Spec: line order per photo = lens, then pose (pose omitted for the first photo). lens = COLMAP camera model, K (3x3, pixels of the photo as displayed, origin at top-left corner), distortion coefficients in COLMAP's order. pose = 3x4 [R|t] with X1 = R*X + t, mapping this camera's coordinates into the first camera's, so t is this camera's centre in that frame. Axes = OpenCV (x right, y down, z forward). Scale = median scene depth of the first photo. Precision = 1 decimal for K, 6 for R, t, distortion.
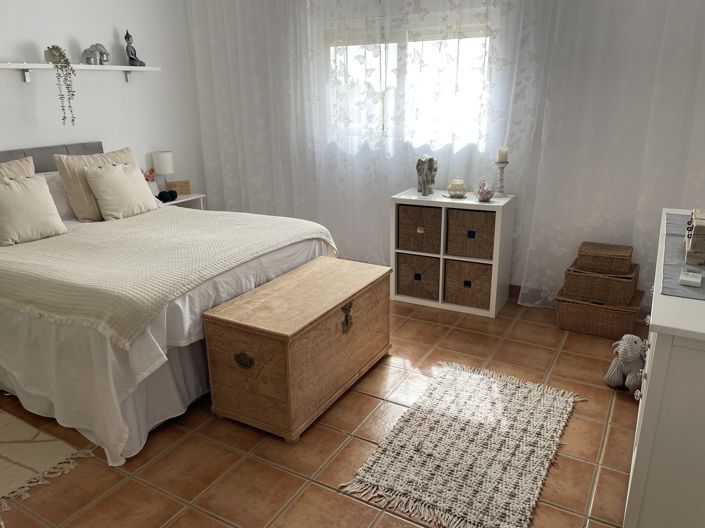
lens RADIAL K [[526.0, 0, 357.3], [0, 526.0, 263.8], [0, 0, 1]] dist [0.047613, -0.065341]
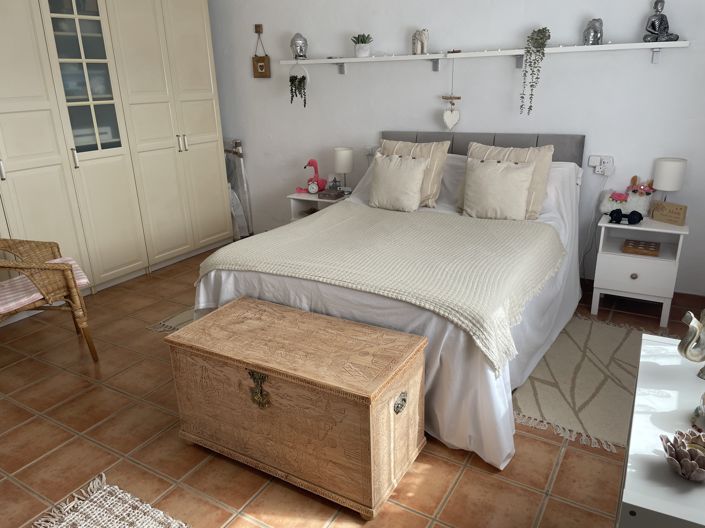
lens RADIAL K [[526.0, 0, 356.9], [0, 526.0, 264.3], [0, 0, 1]] dist [0.047613, -0.065341]
pose [[-0.012185, 0.340816, -0.940051, 0.589411], [-0.285093, 0.899916, 0.329960, -0.327550], [0.958422, 0.272023, 0.086199, 0.931980]]
